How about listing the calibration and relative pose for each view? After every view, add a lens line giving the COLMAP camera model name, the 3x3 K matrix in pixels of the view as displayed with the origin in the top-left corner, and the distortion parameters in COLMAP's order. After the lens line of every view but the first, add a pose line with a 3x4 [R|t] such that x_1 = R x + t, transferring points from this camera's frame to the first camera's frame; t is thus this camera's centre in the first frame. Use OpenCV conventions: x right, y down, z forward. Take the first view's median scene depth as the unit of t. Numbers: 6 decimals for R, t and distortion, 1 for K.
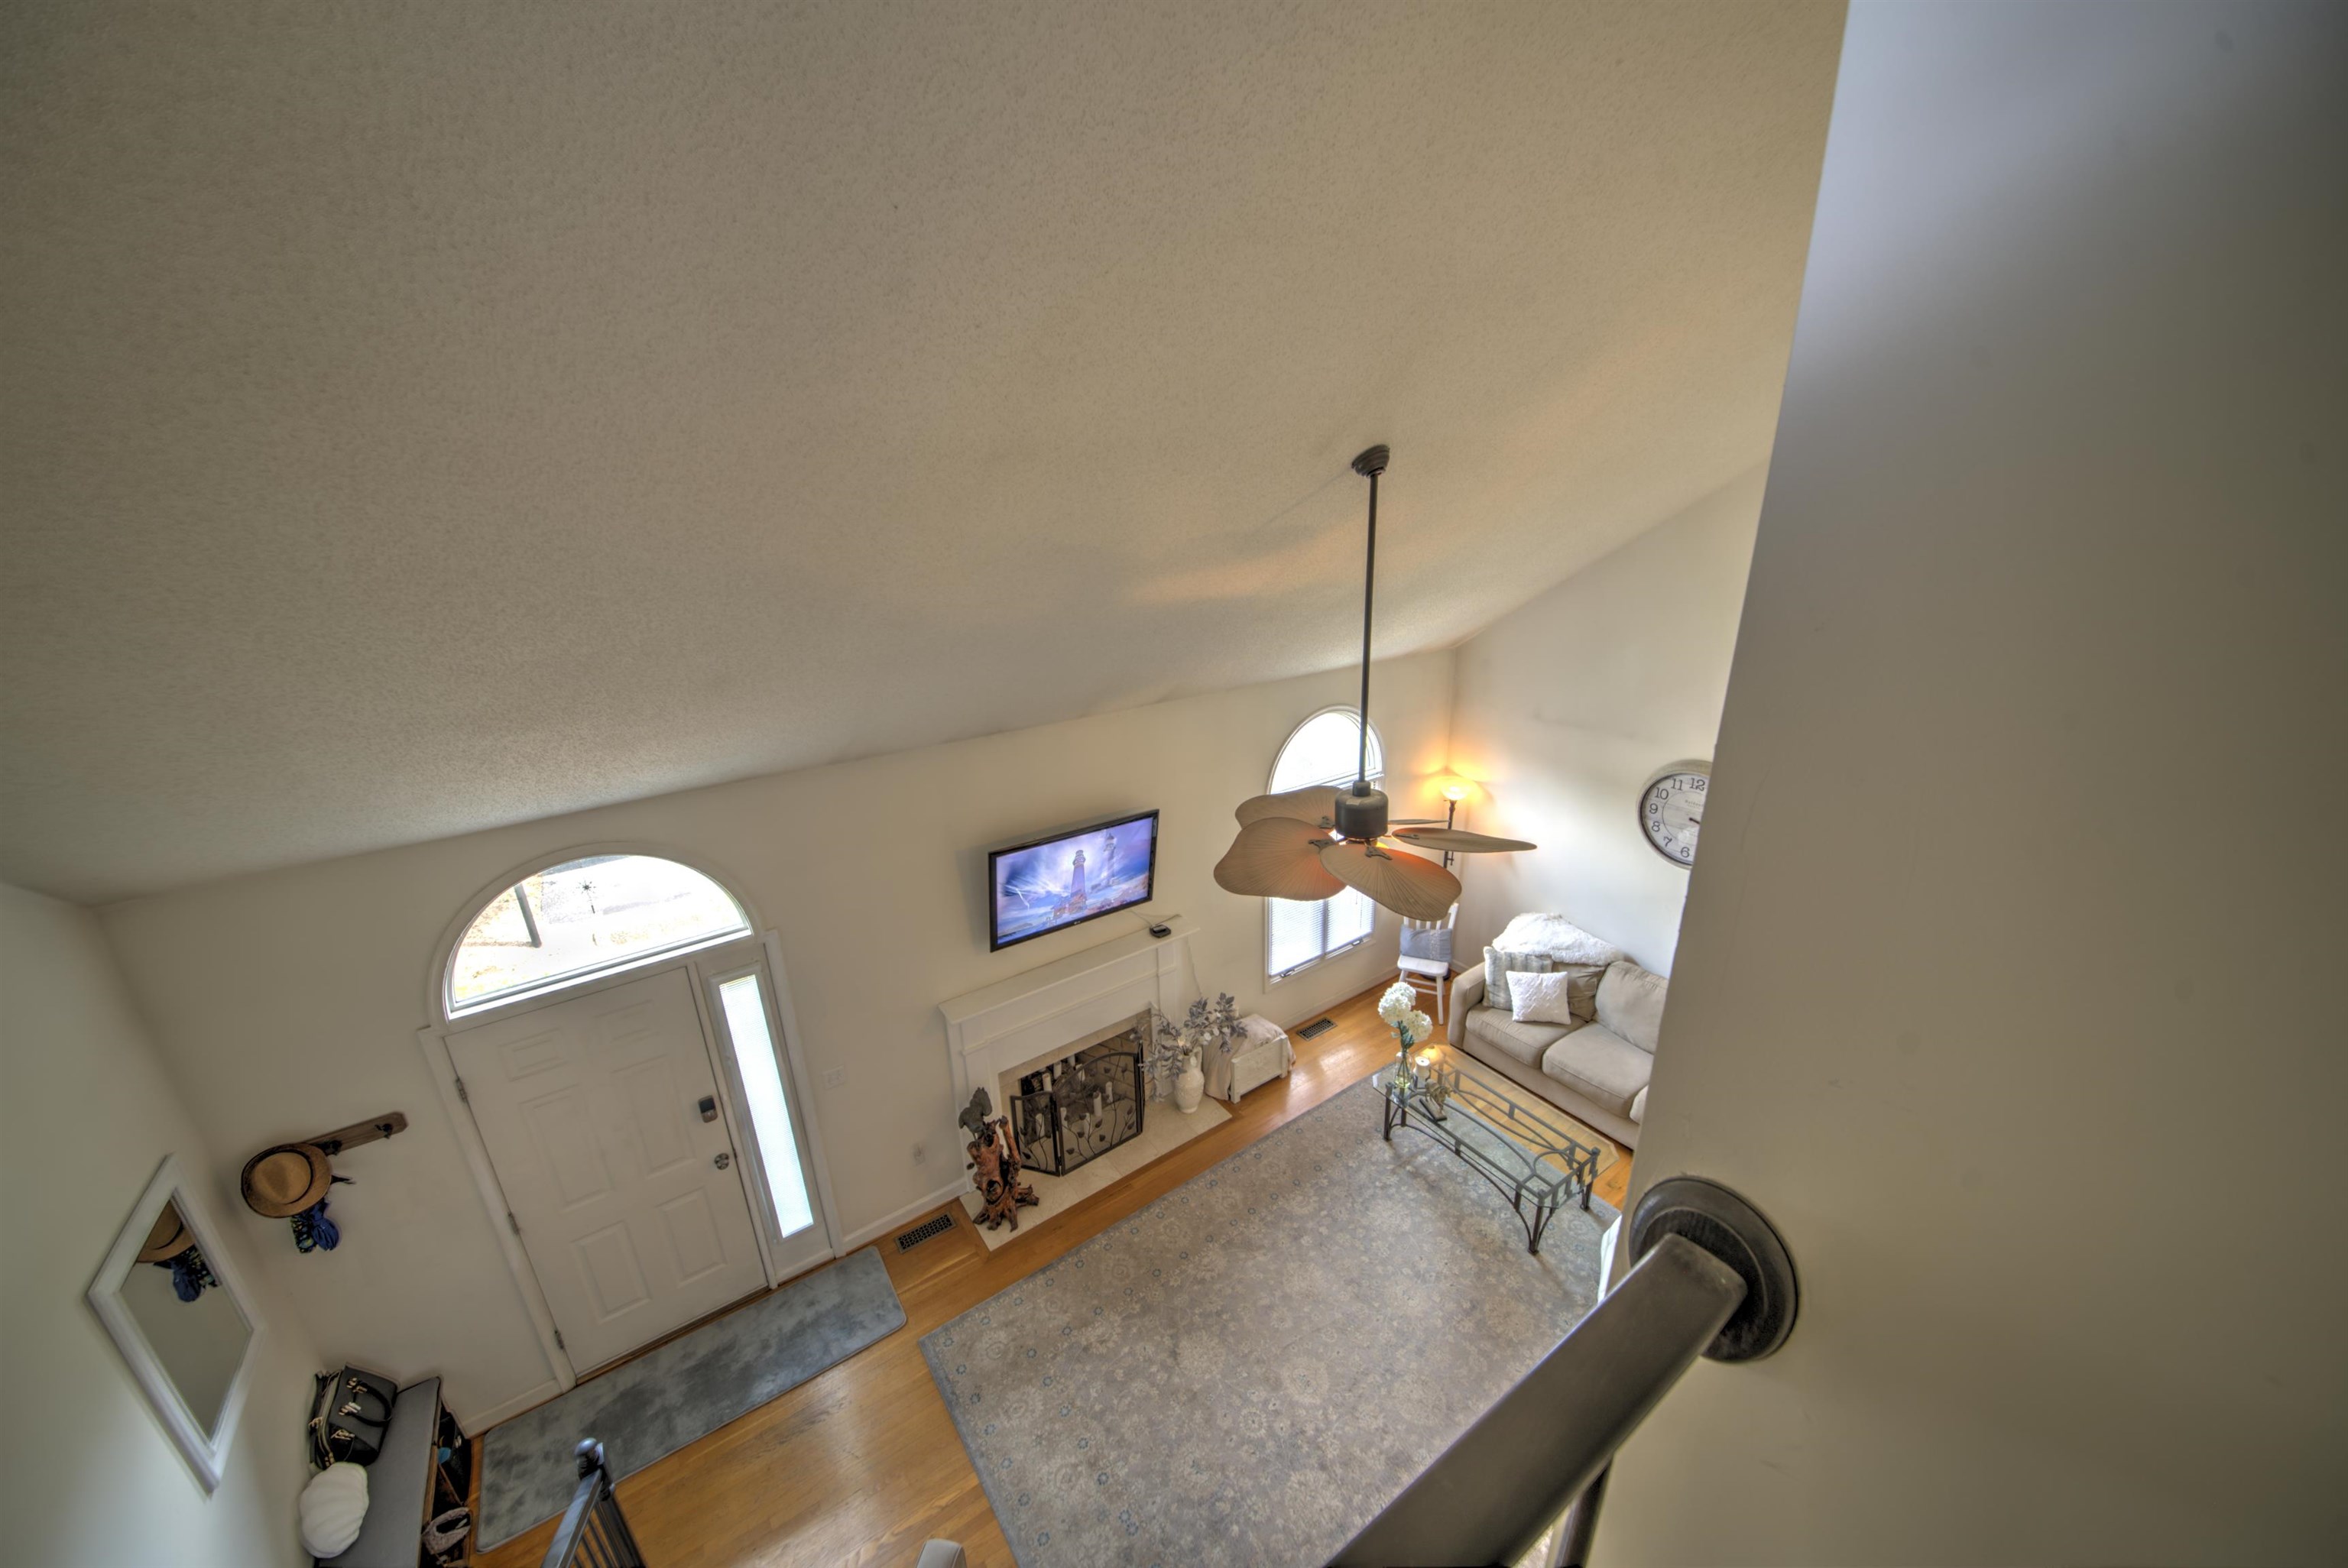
lens RADIAL K [[825.1, 0, 1170.1], [0, 825.1, 788.1], [0, 0, 1]] dist [0.005100, -0.011407]
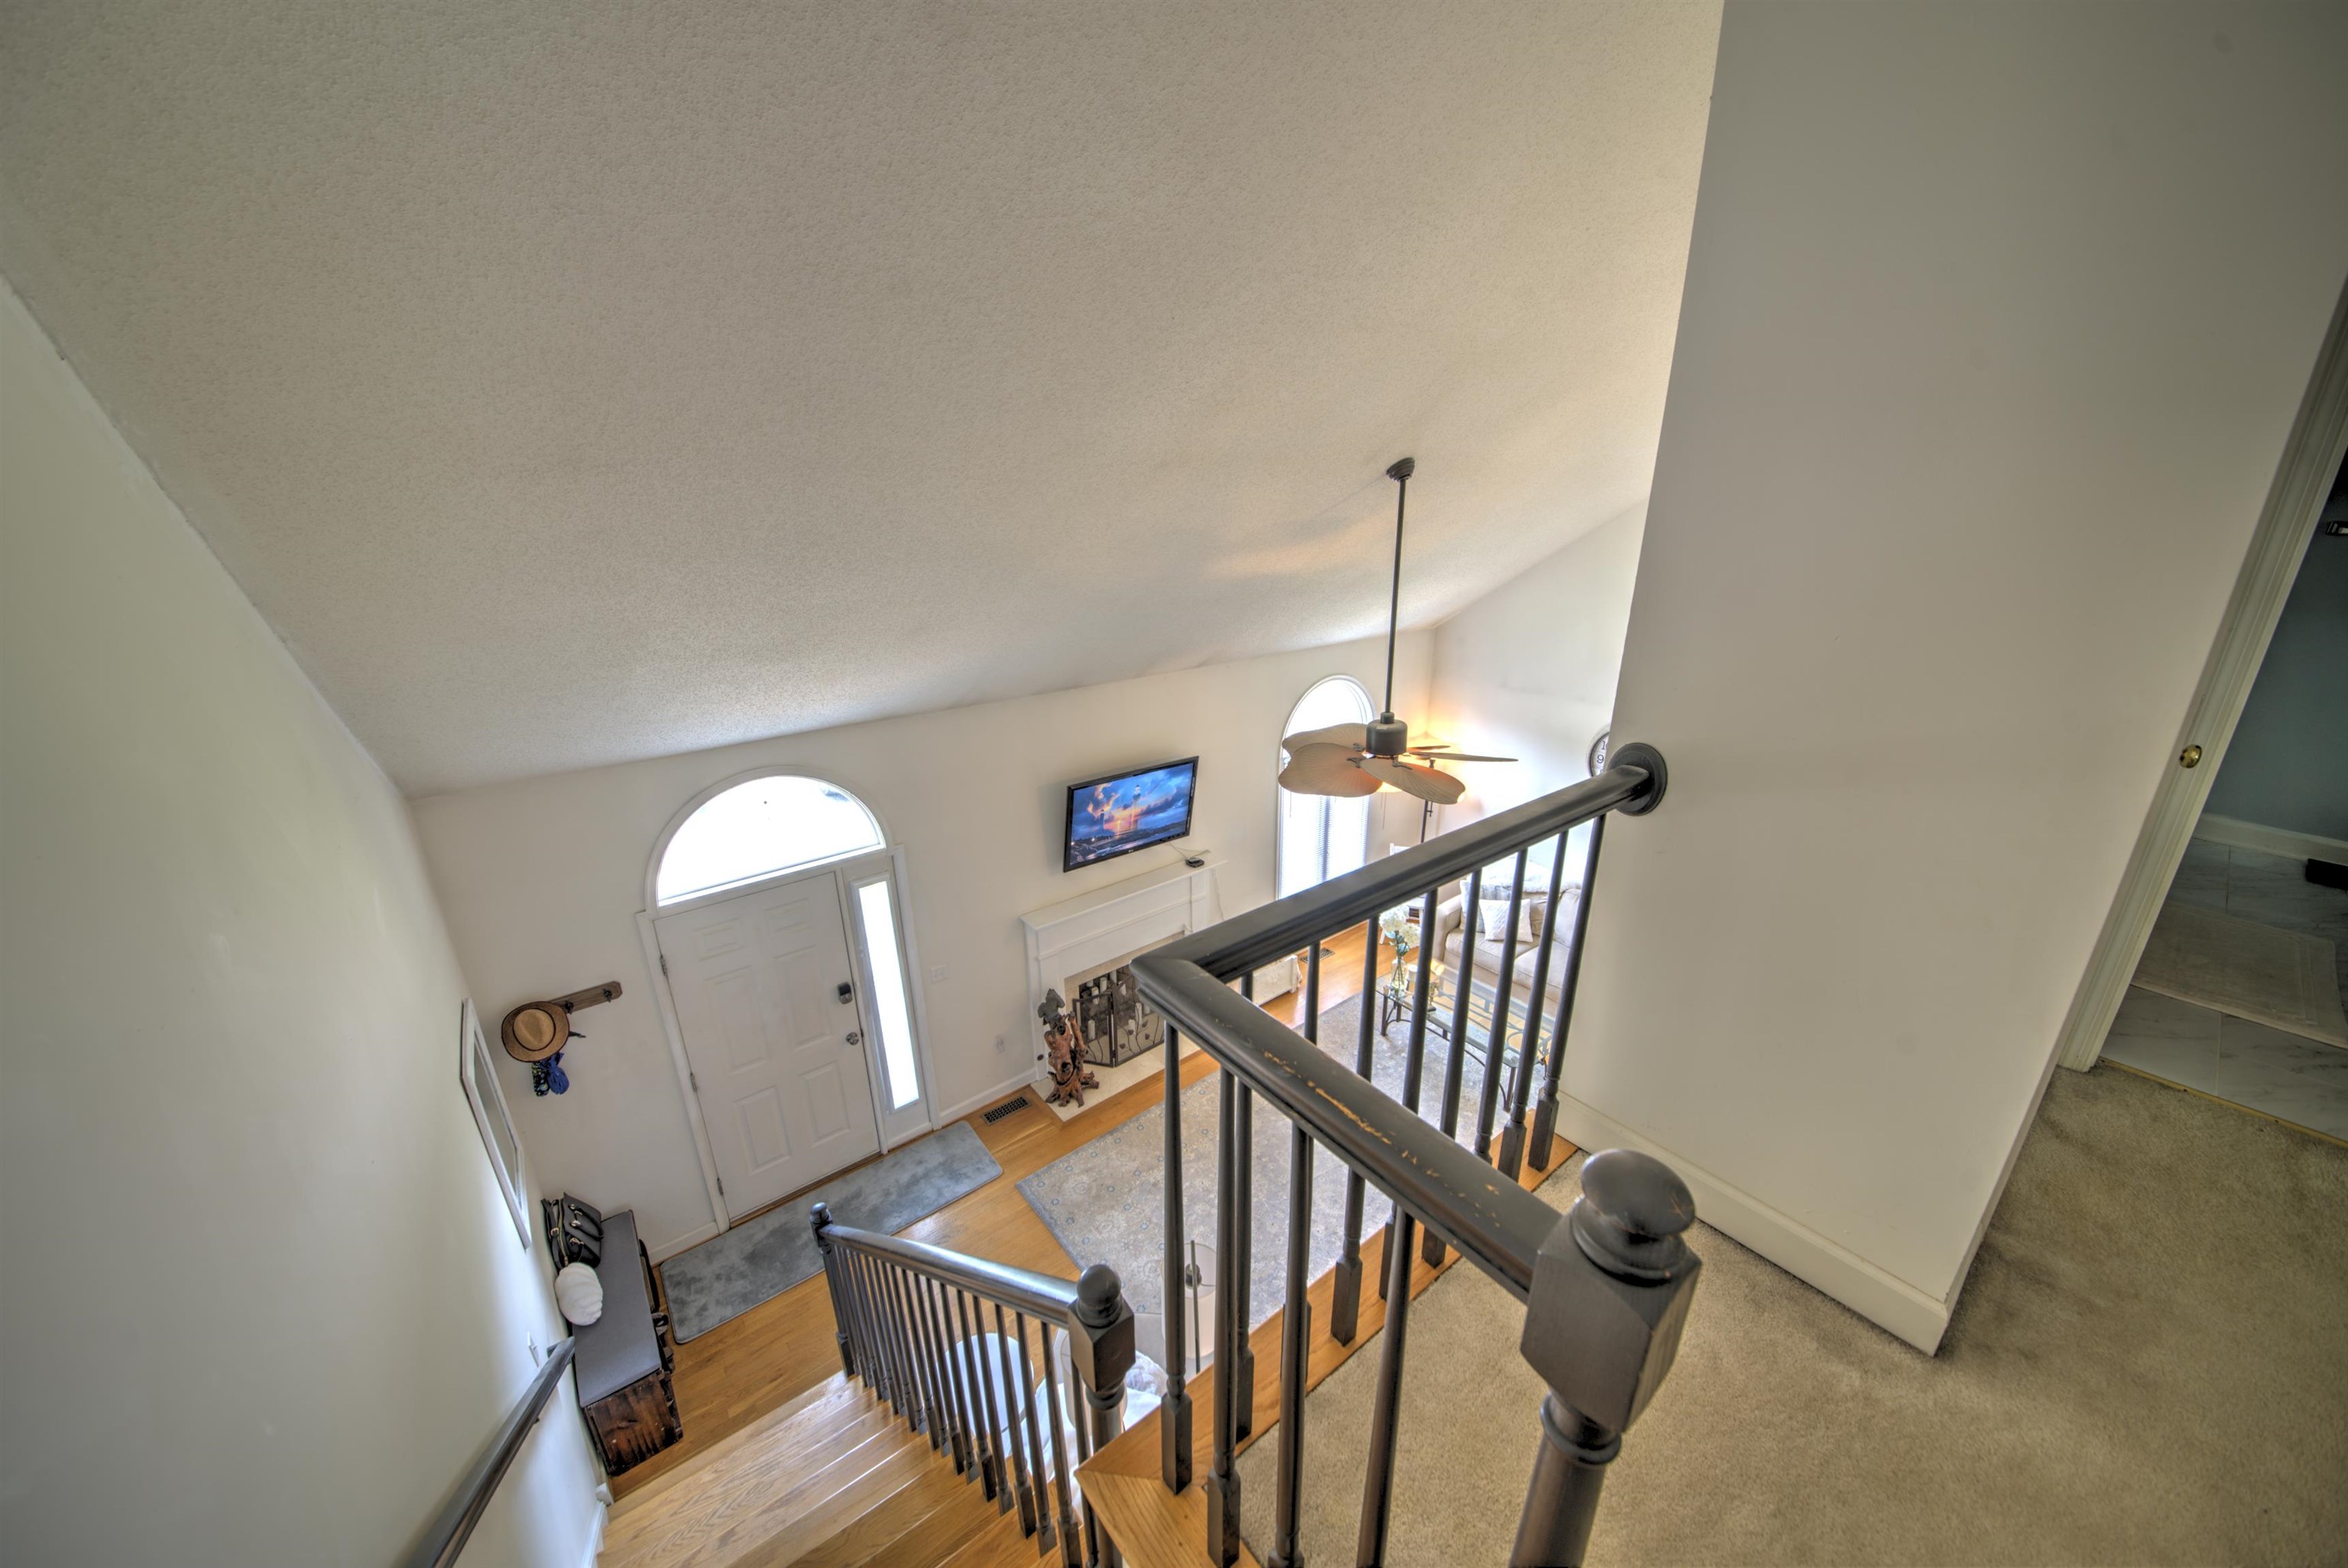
lens RADIAL K [[821.2, 0, 1168.2], [0, 821.2, 787.1], [0, 0, 1]] dist [0.000502, -0.000003]
pose [[0.998714, -0.002702, 0.050625, -0.131853], [0.002685, 0.999996, 0.000413, 0.078841], [-0.050626, -0.000277, 0.998718, -0.208859]]
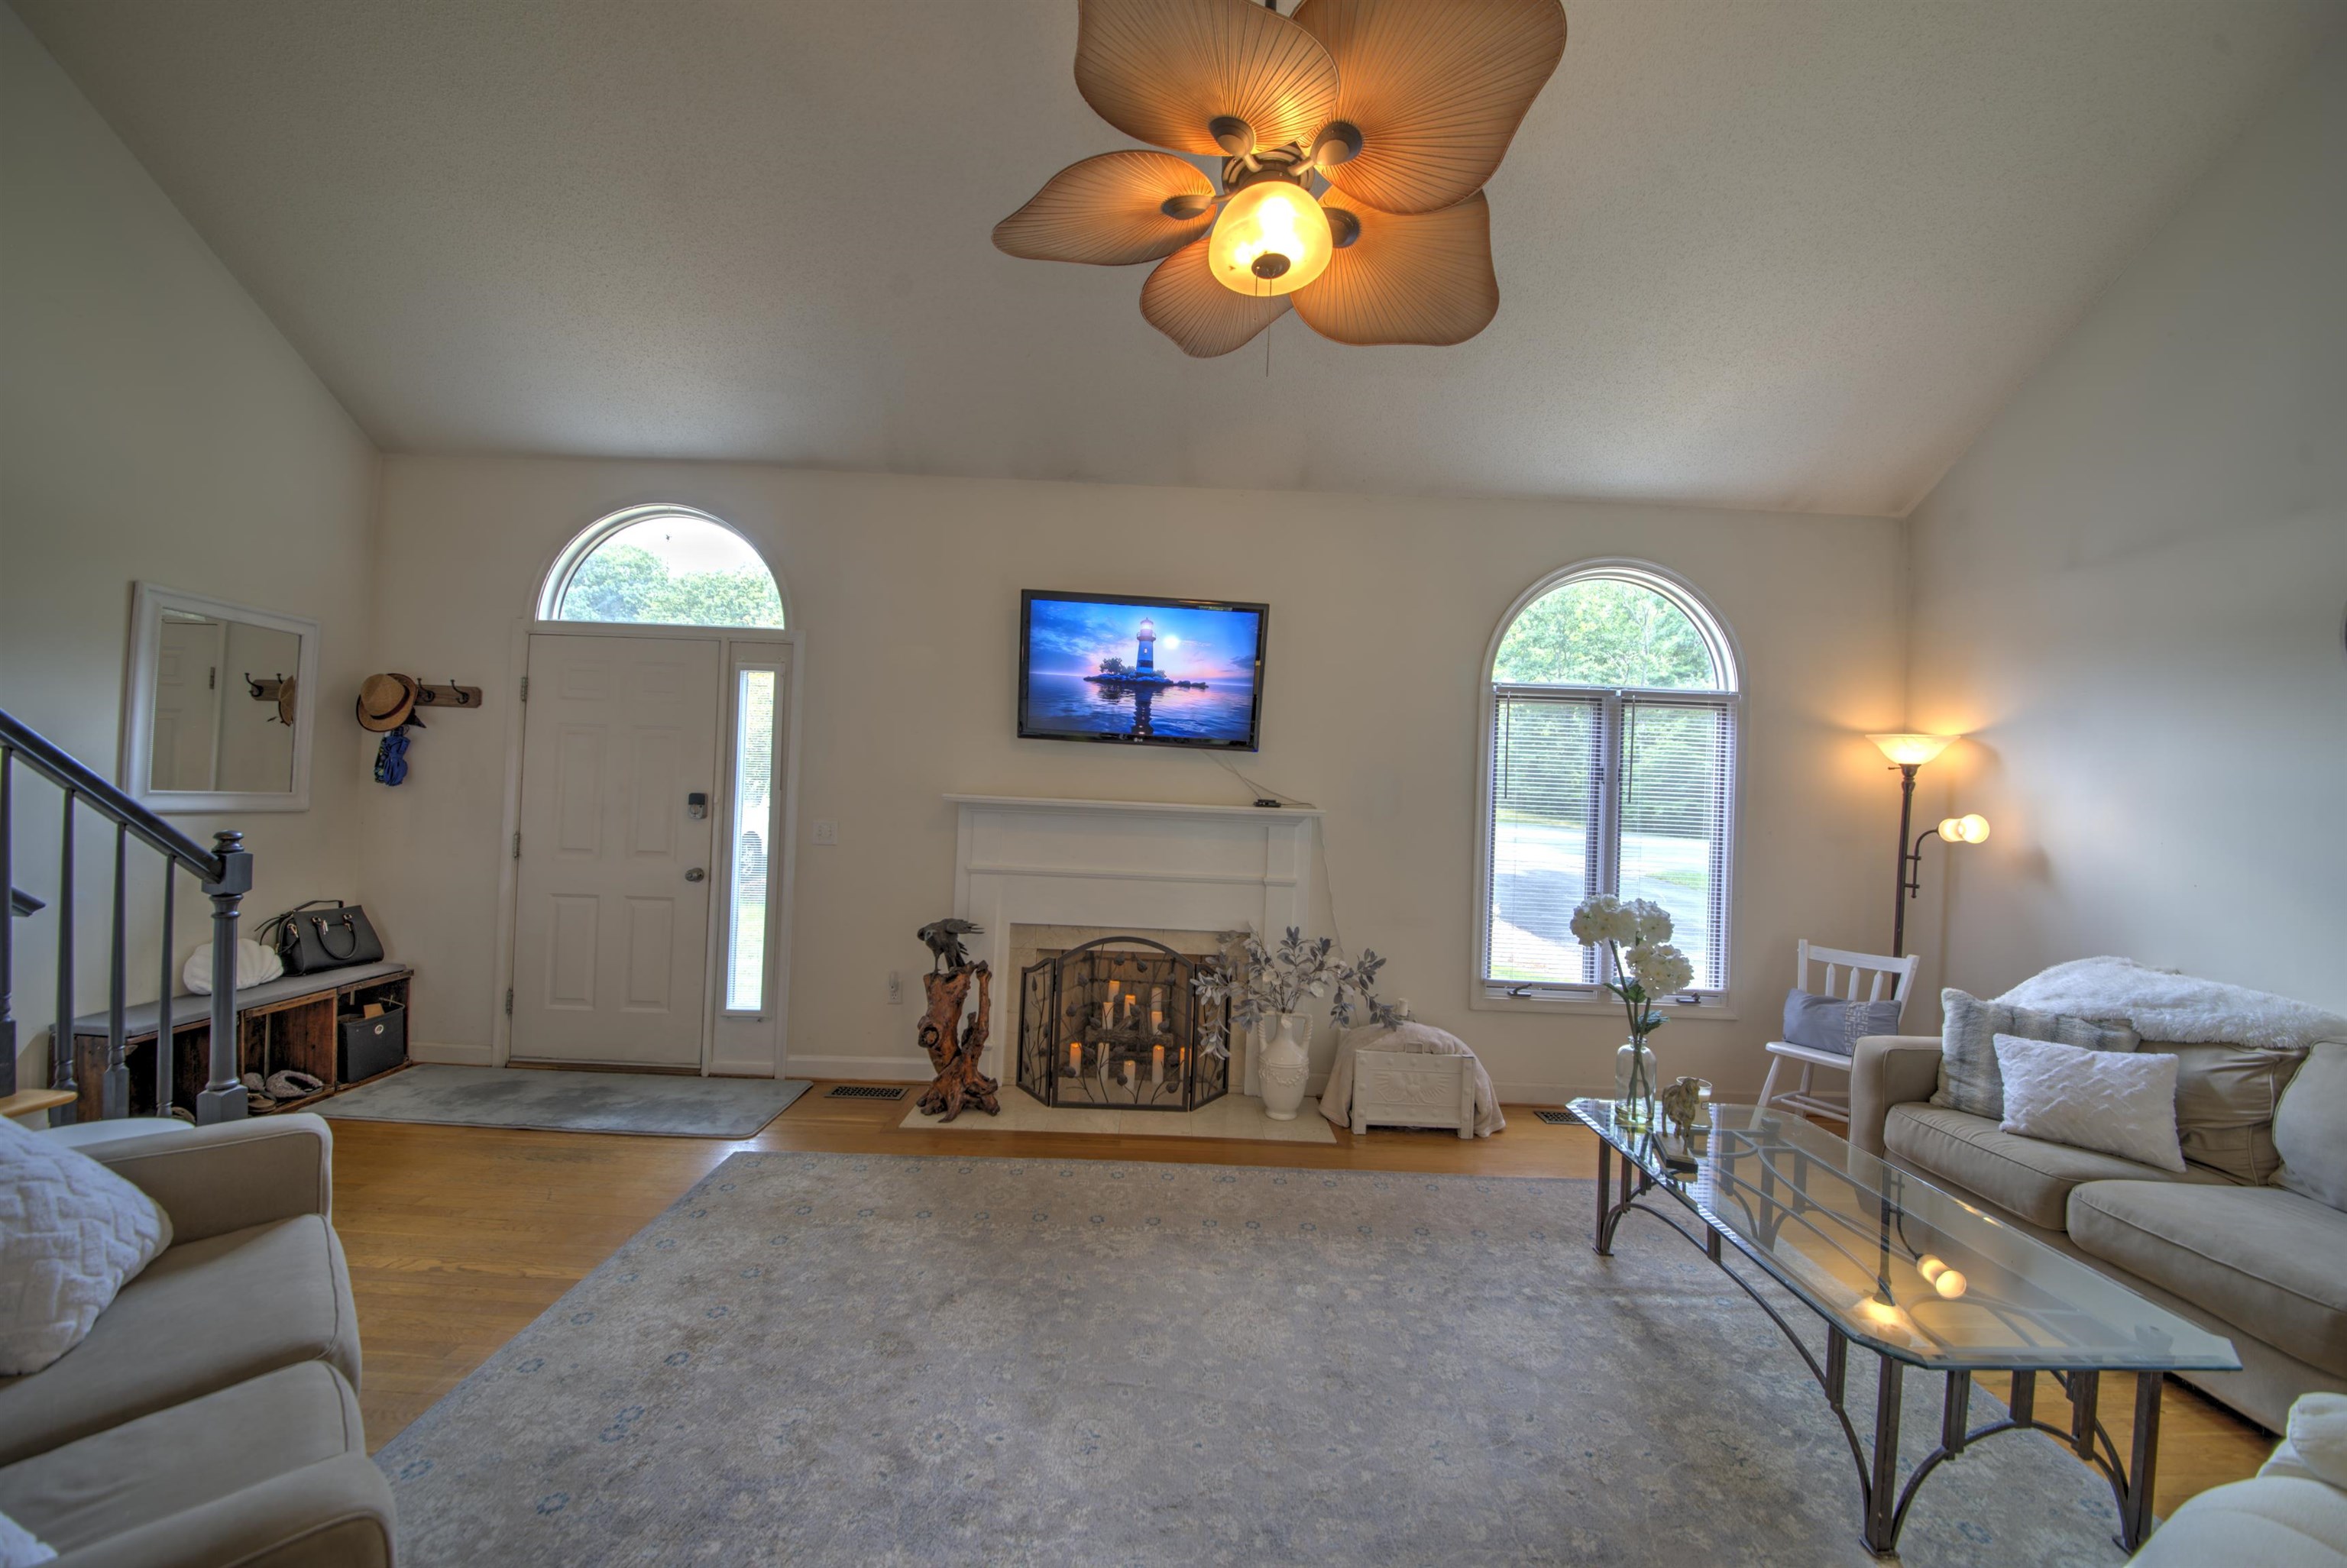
lens RADIAL K [[824.7, 0, 1169.6], [0, 824.7, 788.1], [0, 0, 1]] dist [0.005100, -0.011407]
pose [[0.819204, 0.057869, -0.570575, 0.383334], [-0.248894, 0.932194, -0.262804, 0.442069], [0.516679, 0.357303, 0.778060, 0.491822]]
